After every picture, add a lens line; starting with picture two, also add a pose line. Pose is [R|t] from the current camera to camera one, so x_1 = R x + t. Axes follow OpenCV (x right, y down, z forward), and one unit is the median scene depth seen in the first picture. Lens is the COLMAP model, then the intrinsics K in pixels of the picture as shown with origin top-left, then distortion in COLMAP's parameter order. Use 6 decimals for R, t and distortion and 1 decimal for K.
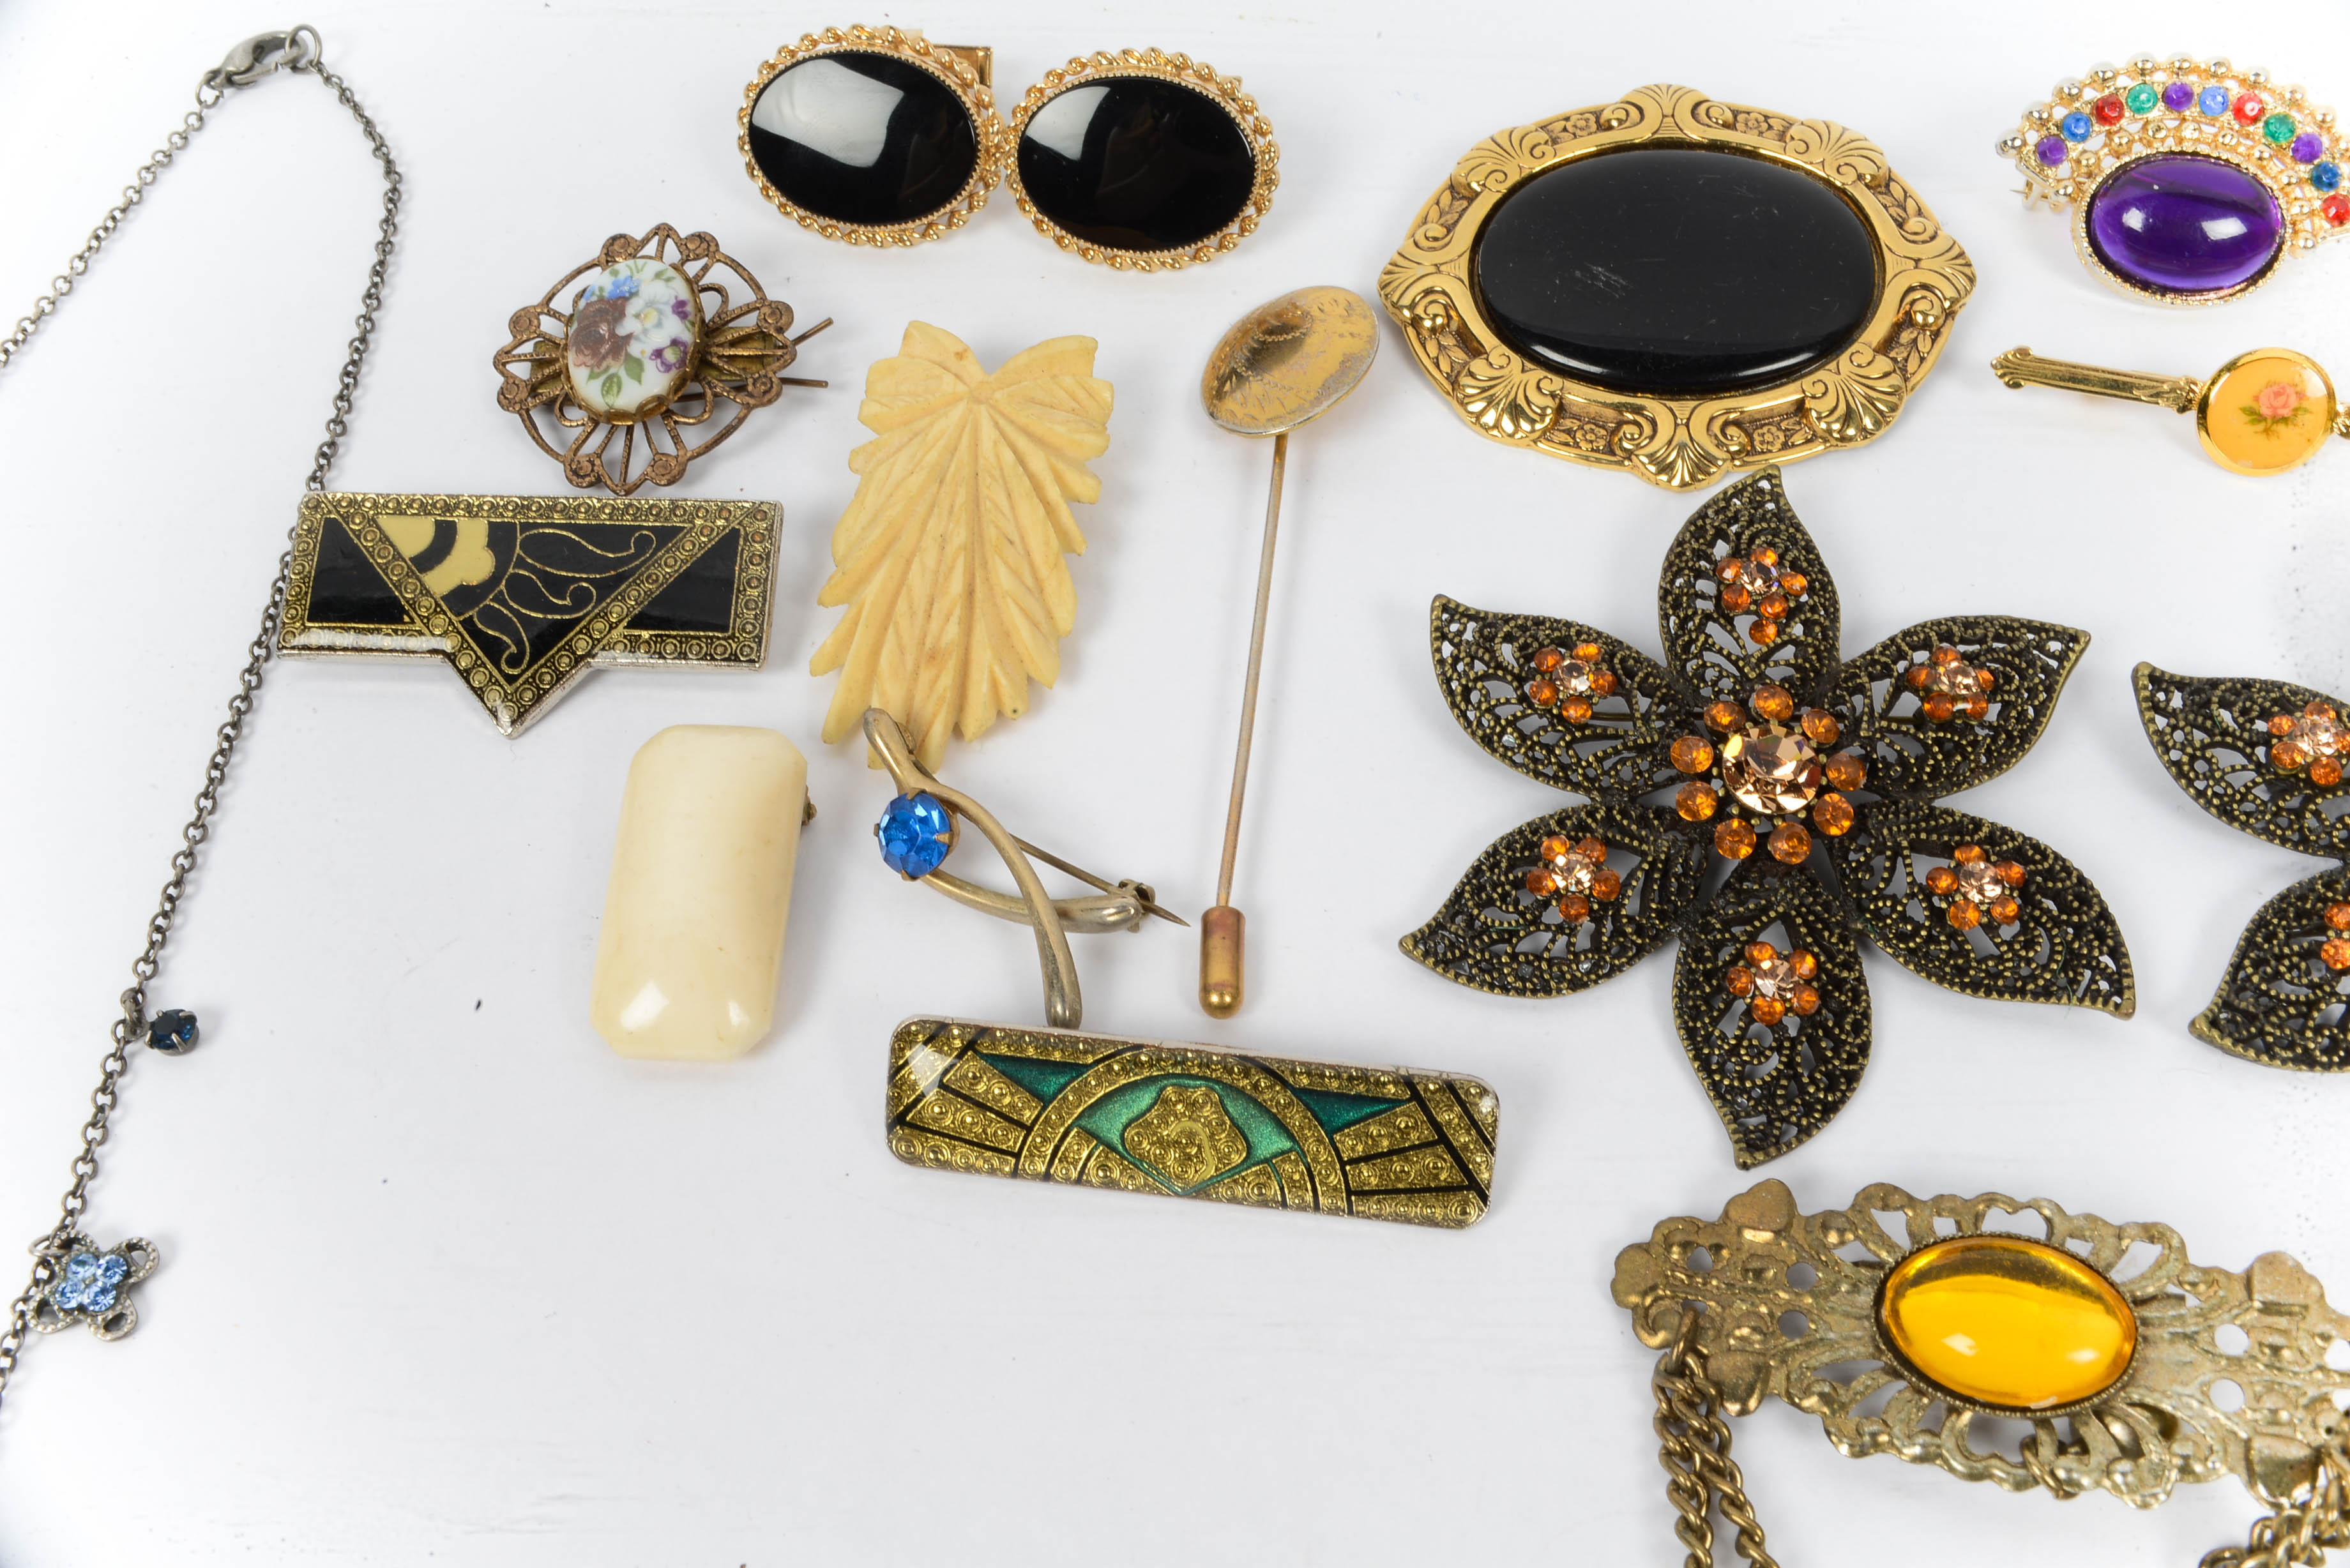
lens RADIAL K [[2346.4, 0, 1175.0], [0, 2346.4, 784.0], [0, 0, 1]] dist [-0.029111, 0.058740]
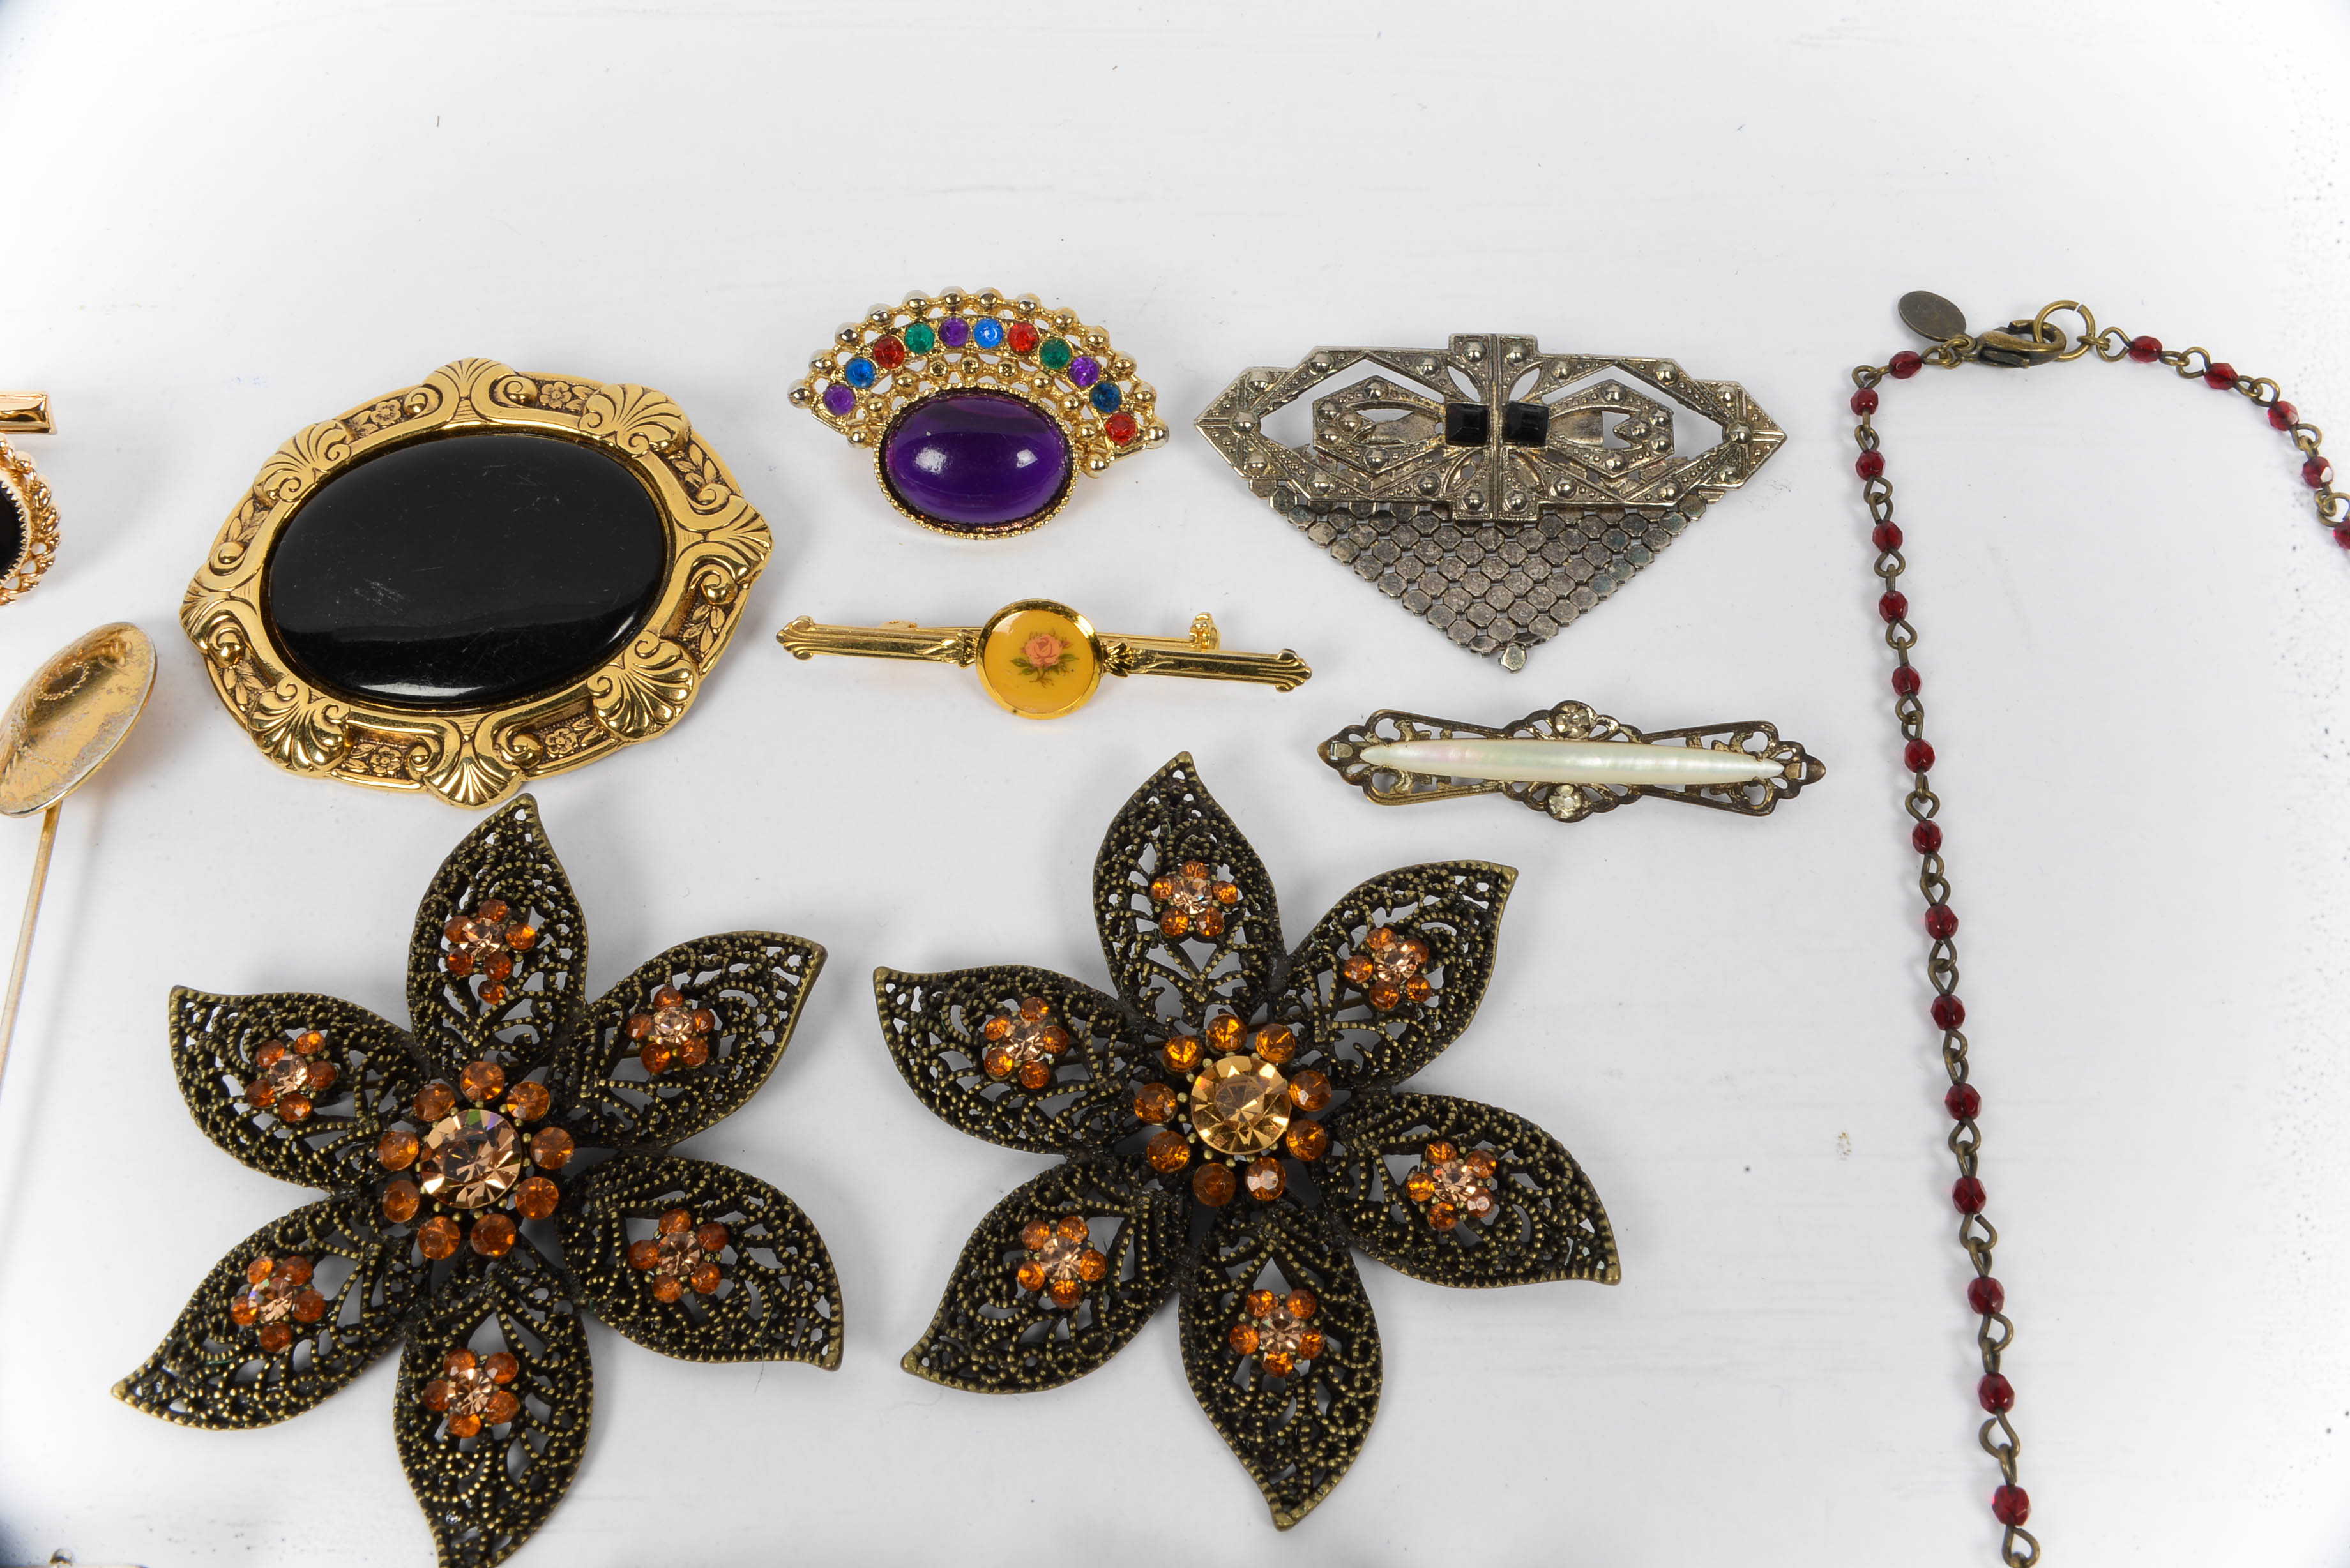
lens RADIAL K [[2050.0, 0, 1175.0], [0, 2050.0, 784.0], [0, 0, 1]] dist [-0.048285, 0.053636]
pose [[0.983472, -0.137499, 0.117800, 0.445385], [0.127827, 0.988052, 0.086099, -0.188707], [-0.128231, -0.069618, 0.989298, 0.123723]]
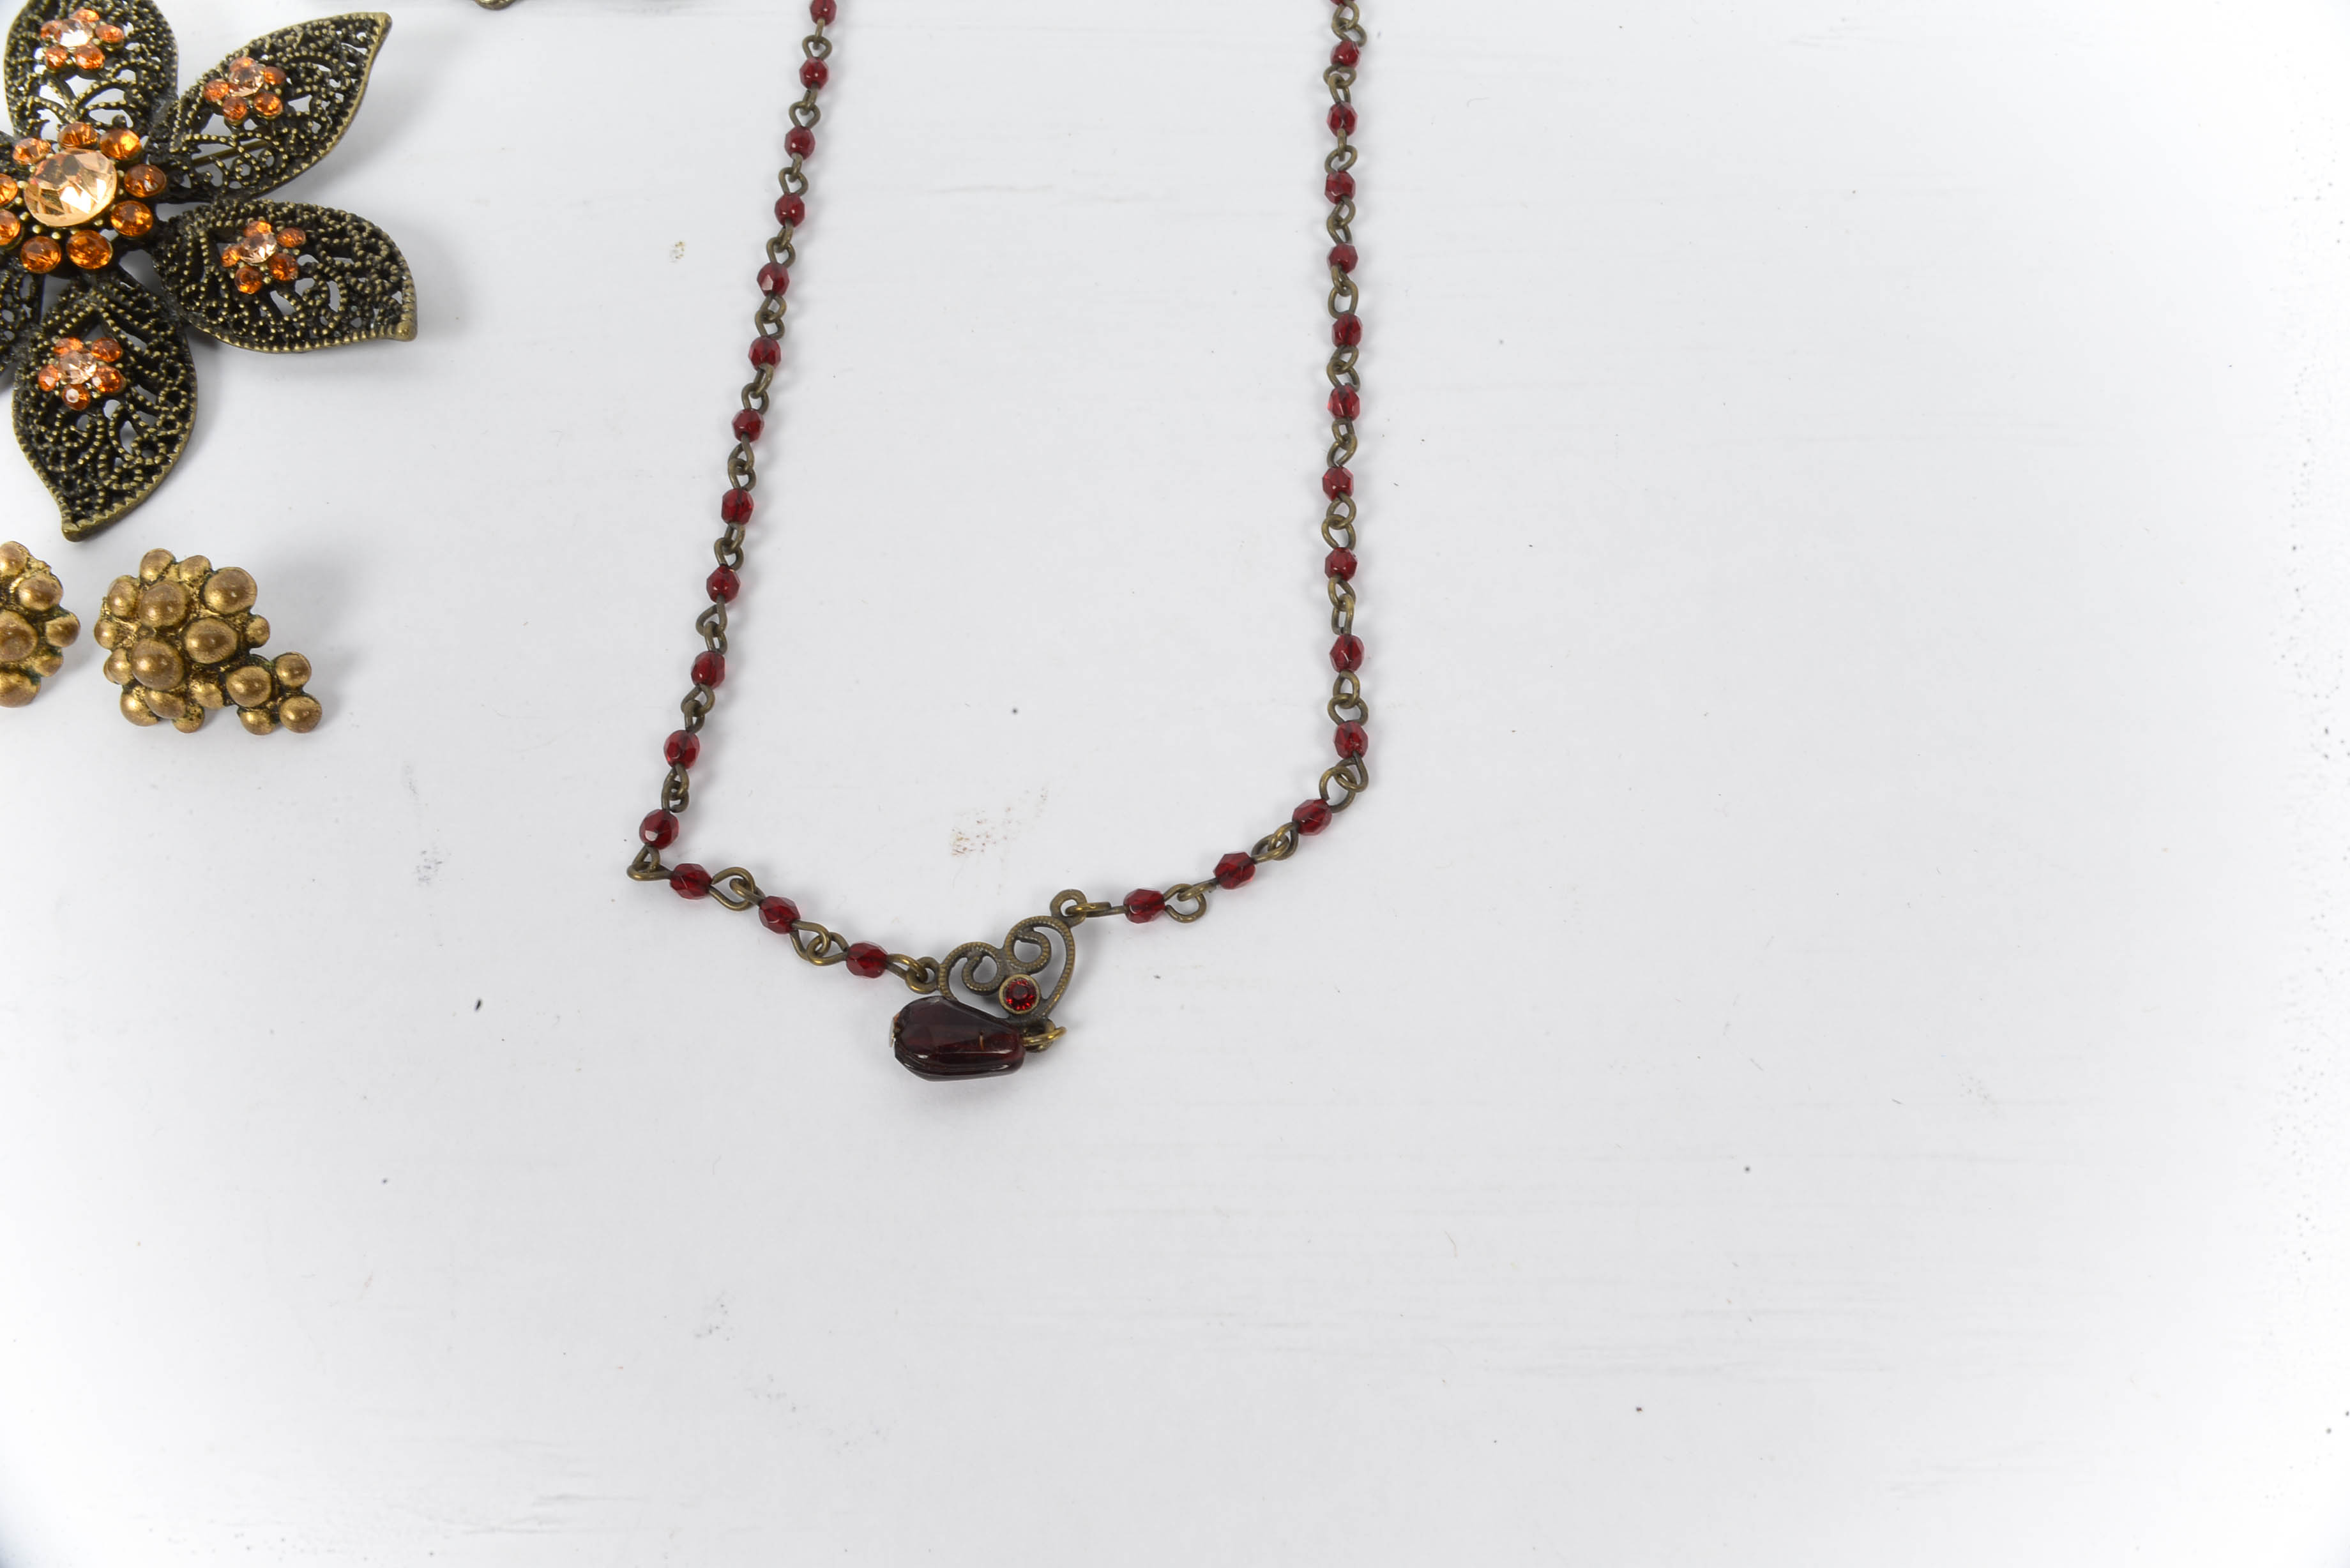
lens RADIAL K [[2346.4, 0, 1175.0], [0, 2346.4, 784.0], [0, 0, 1]] dist [-0.029111, 0.058740]
pose [[0.982618, -0.155512, 0.101380, 0.884241], [0.146278, 0.984867, 0.092953, 0.248688], [-0.114302, -0.076508, 0.990496, -0.169760]]
